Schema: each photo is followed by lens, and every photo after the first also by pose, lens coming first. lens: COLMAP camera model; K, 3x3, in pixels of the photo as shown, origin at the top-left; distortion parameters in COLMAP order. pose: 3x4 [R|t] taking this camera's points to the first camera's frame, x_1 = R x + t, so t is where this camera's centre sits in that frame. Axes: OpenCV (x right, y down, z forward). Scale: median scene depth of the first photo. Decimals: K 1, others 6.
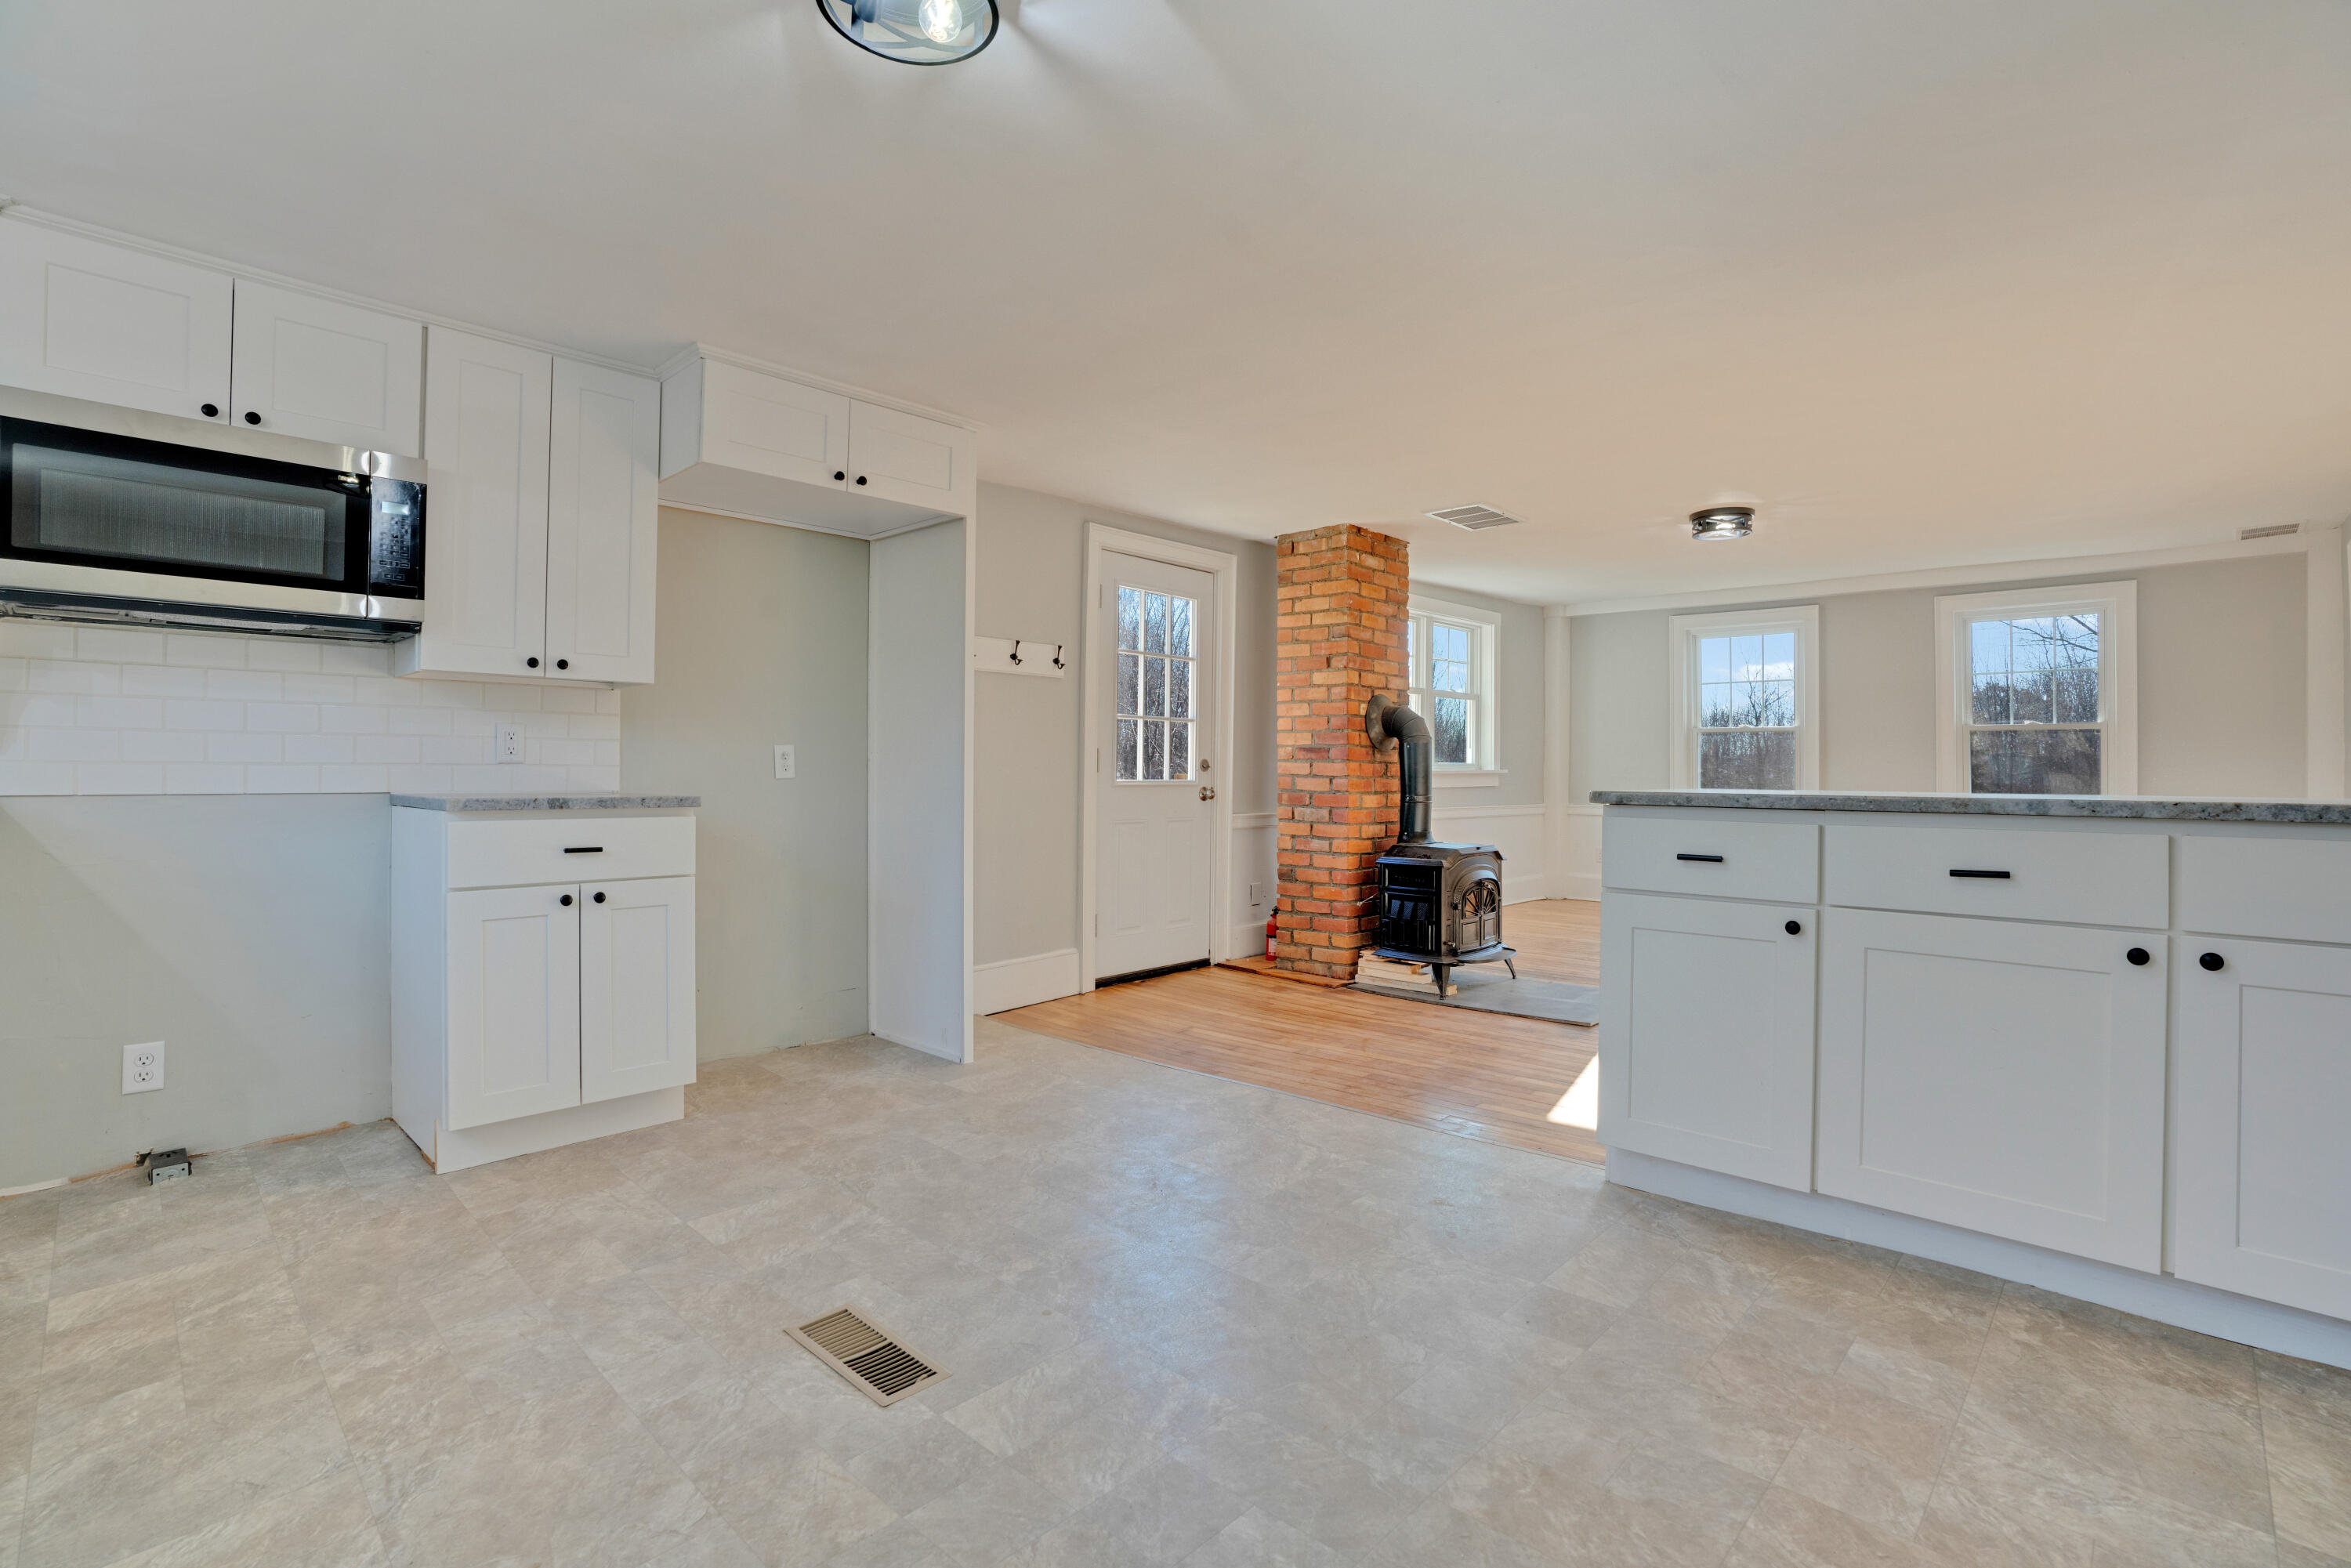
lens RADIAL K [[1085.8, 0, 1177.5], [0, 1085.8, 749.7], [0, 0, 1]] dist [-0.074134, 0.027512]
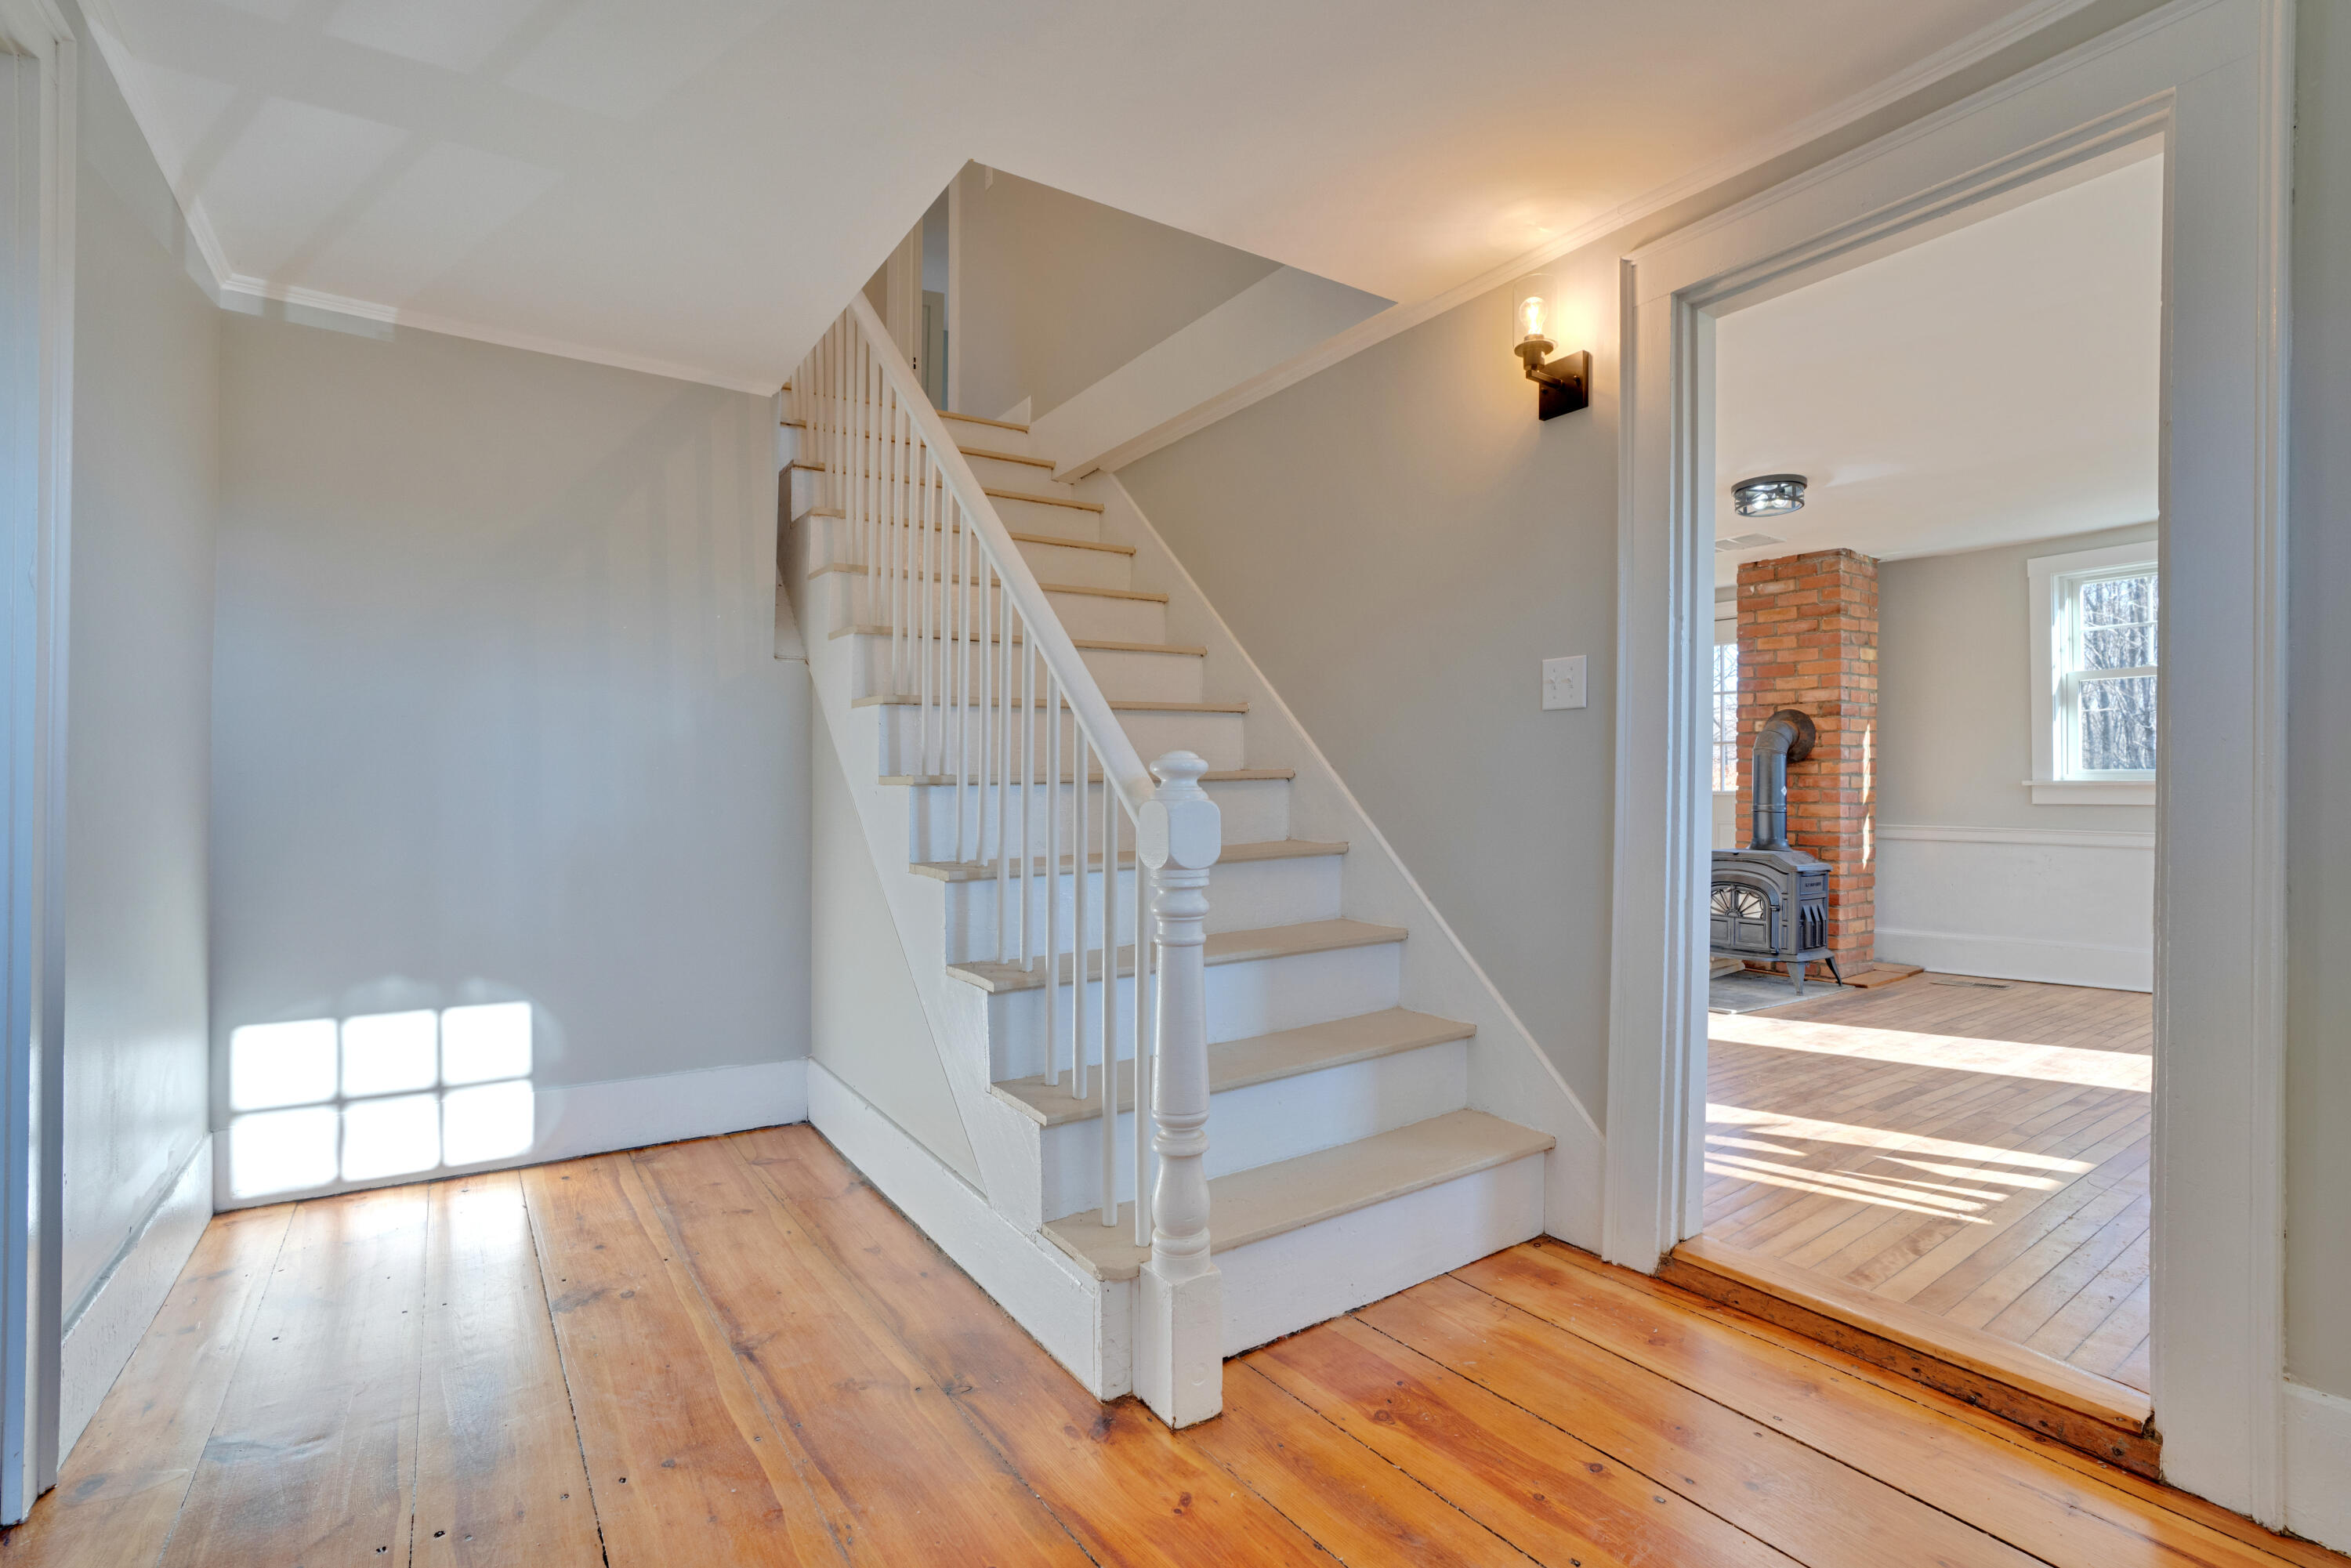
lens RADIAL K [[1056.2, 0, 1175.5], [0, 1056.2, 784.0], [0, 0, 1]] dist [-0.066514, 0.025780]
pose [[-0.204593, -0.008283, -0.978812, 1.879594], [0.014346, 0.999831, -0.011459, 0.035774], [0.978742, -0.016387, -0.204439, 0.895763]]
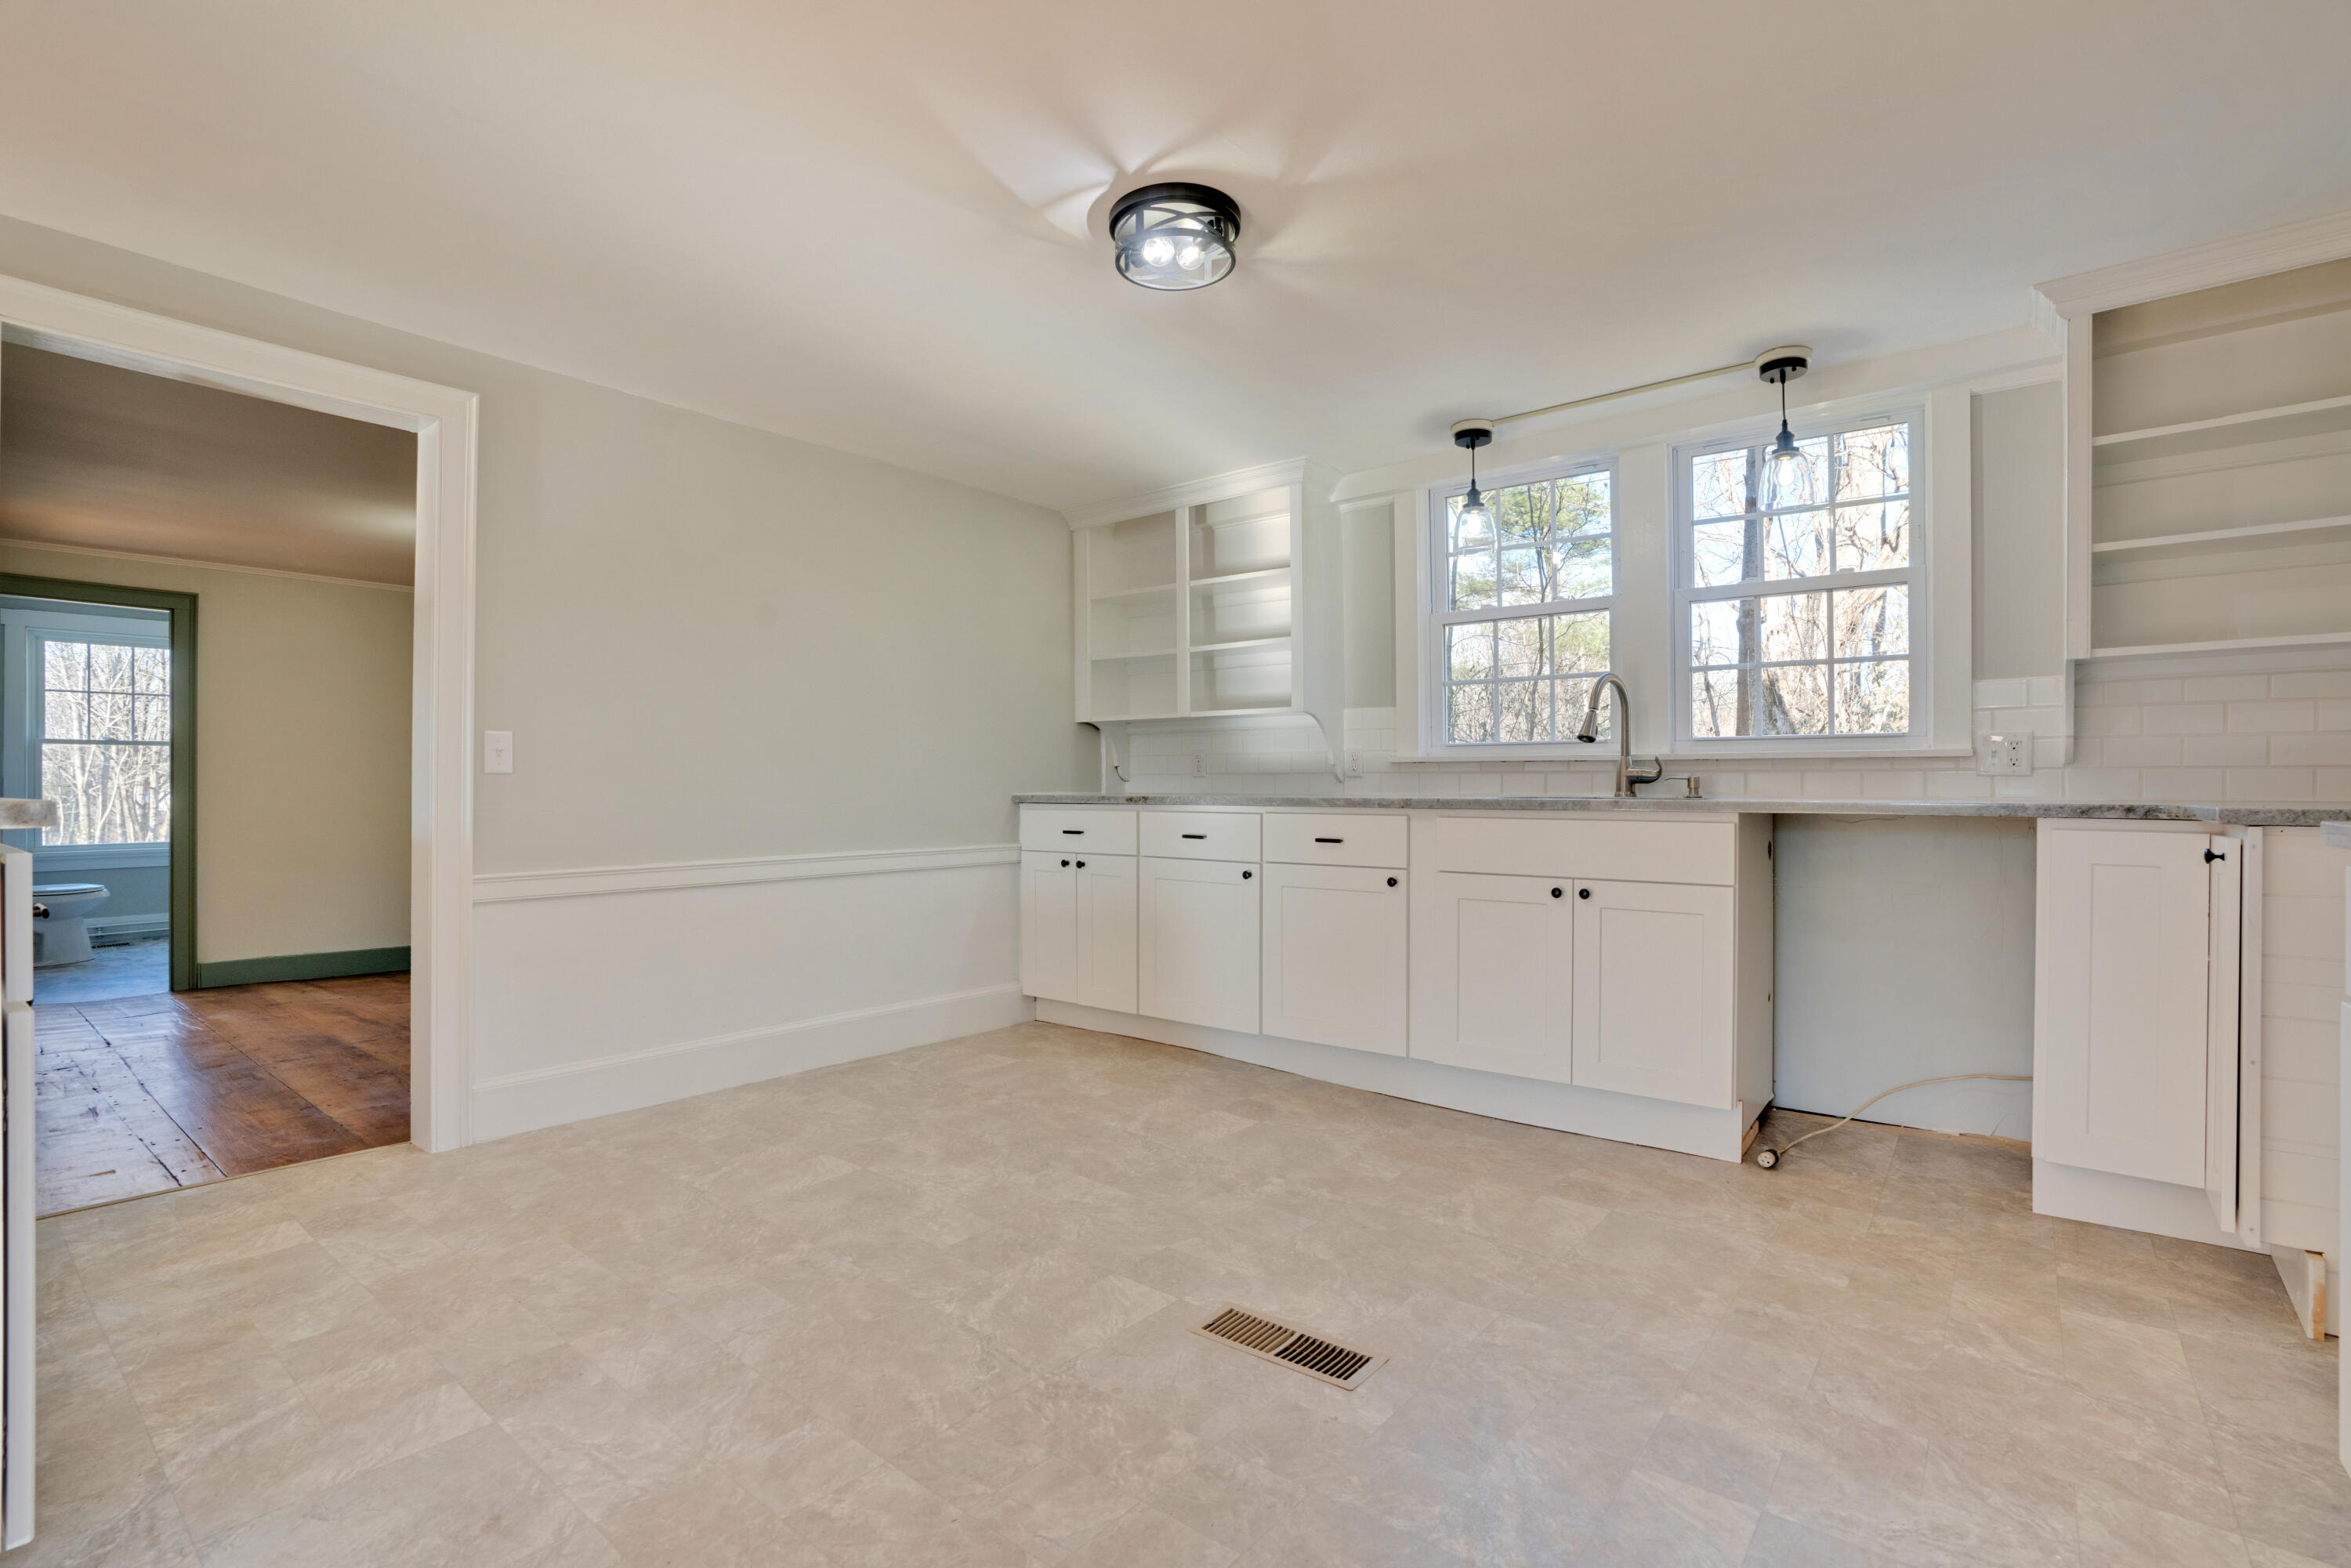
lens RADIAL K [[1092.4, 0, 1189.2], [0, 1092.4, 784.7], [0, 0, 1]] dist [-0.071809, 0.029915]
pose [[-0.994376, -0.003391, -0.105853, -0.045607], [-0.001481, 0.999835, -0.018117, 0.025546], [0.105897, -0.017859, -0.994217, 0.994158]]
